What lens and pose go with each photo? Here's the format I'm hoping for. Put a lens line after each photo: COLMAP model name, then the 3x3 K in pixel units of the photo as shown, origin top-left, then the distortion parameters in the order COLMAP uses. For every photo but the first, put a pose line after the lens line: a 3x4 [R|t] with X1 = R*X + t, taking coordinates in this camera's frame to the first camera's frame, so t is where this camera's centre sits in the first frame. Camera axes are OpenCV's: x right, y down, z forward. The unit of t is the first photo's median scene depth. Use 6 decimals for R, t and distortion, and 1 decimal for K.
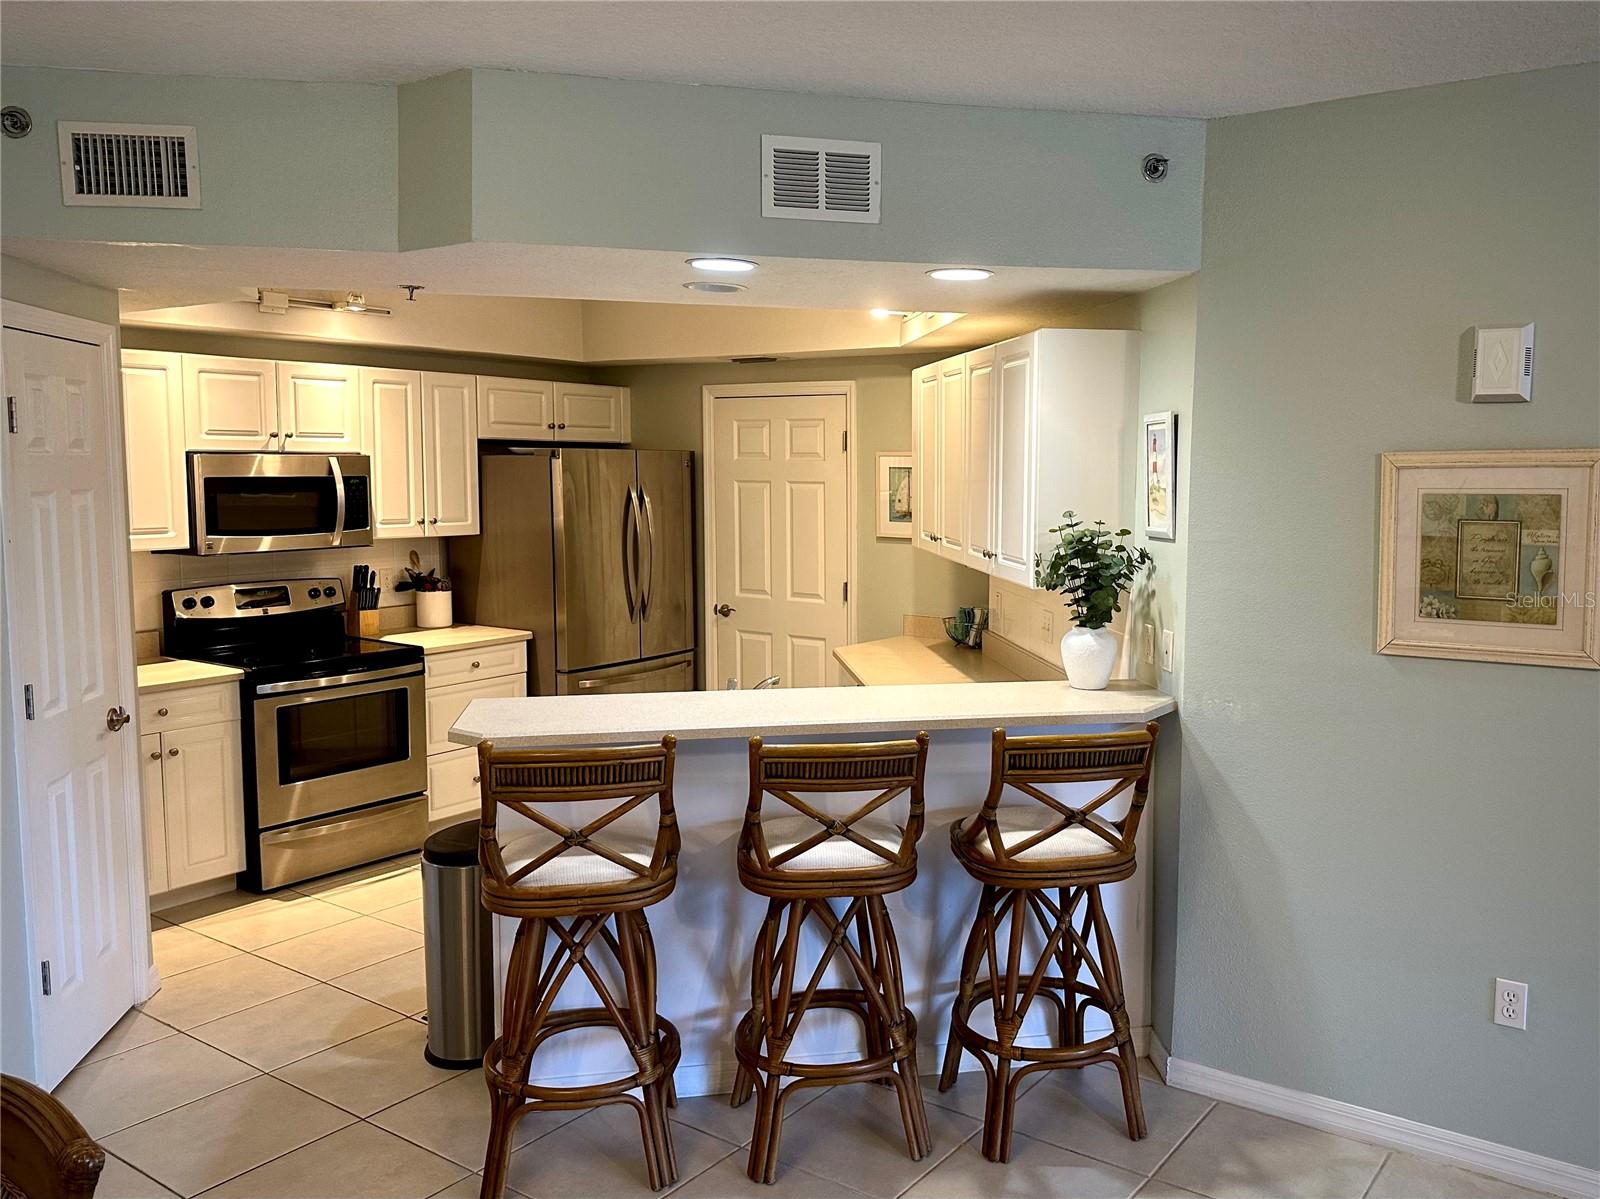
lens RADIAL K [[1283.0, 0, 922.5], [0, 1283.0, 581.4], [0, 0, 1]] dist [0.123974, -0.227173]
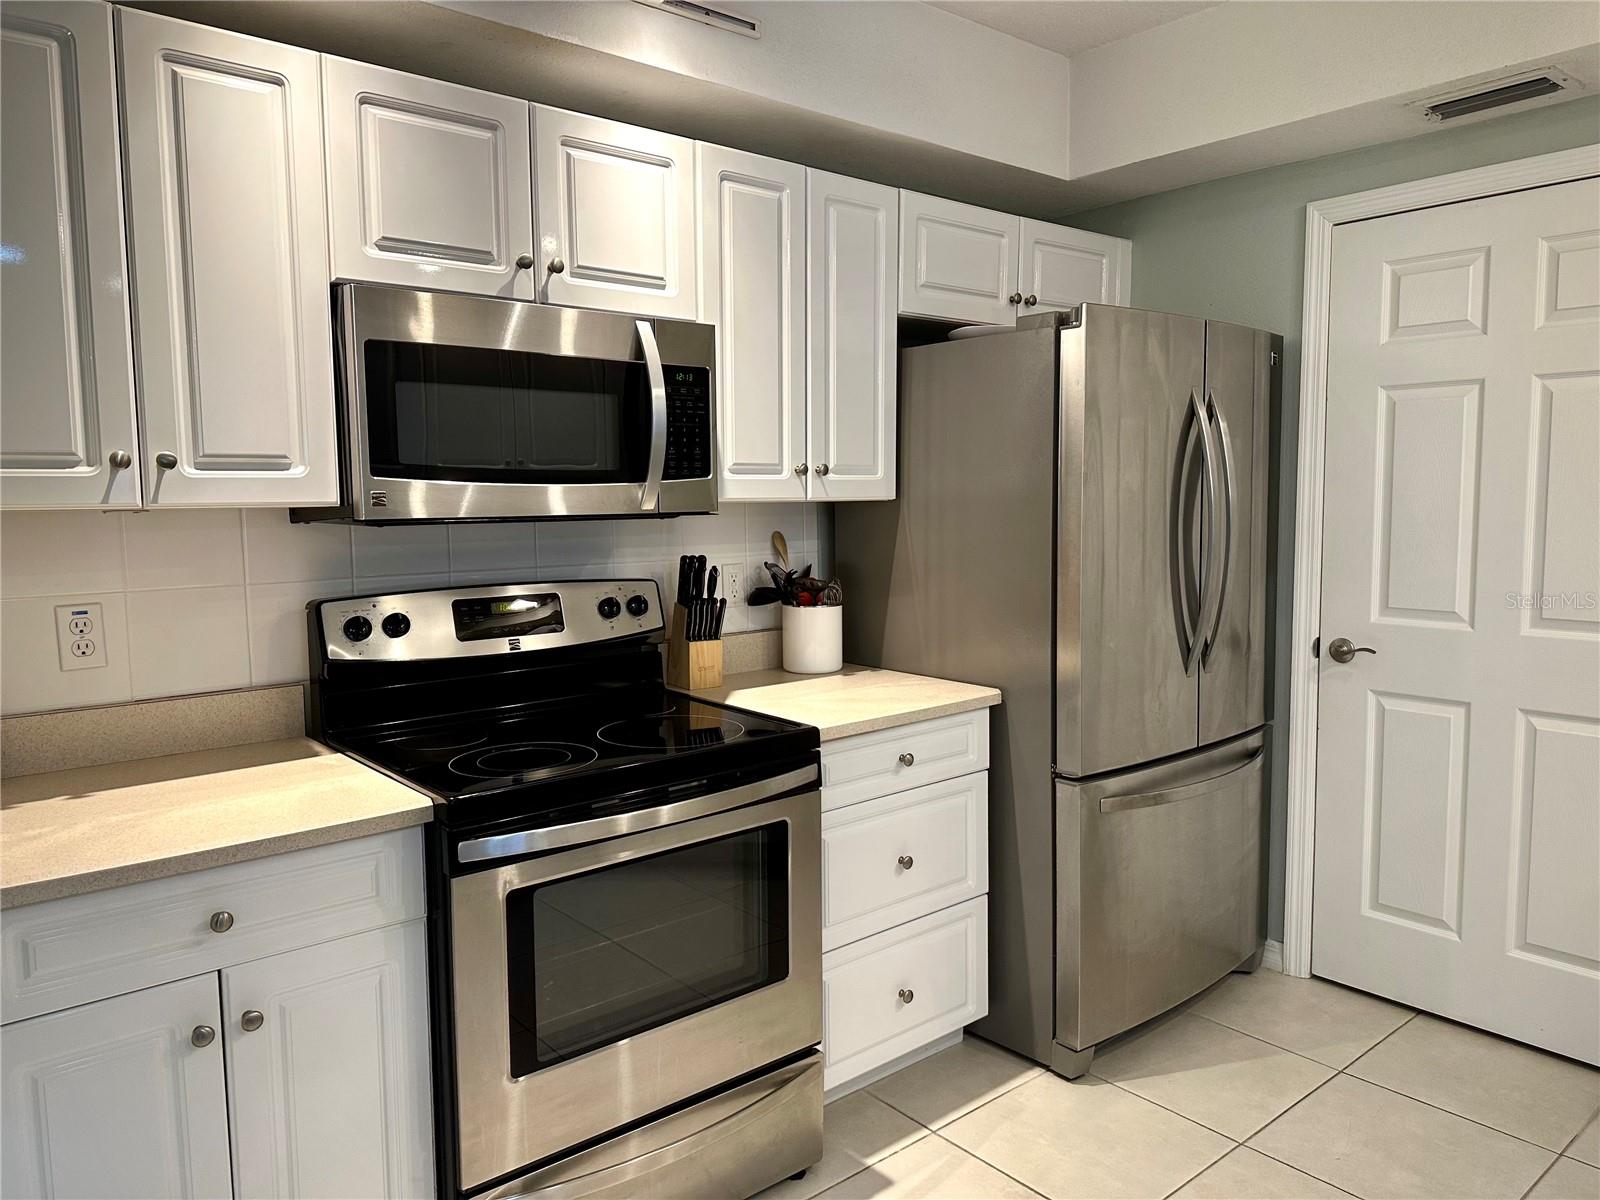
lens RADIAL K [[1137.3, 0, 809.9], [0, 1137.3, 609.3], [0, 0, 1]] dist [0.096840, -0.139636]
pose [[0.958612, 0.016000, -0.284266, -0.261276], [-0.011489, 0.999780, 0.017529, 0.000901], [0.284484, -0.013537, 0.958585, 0.587458]]
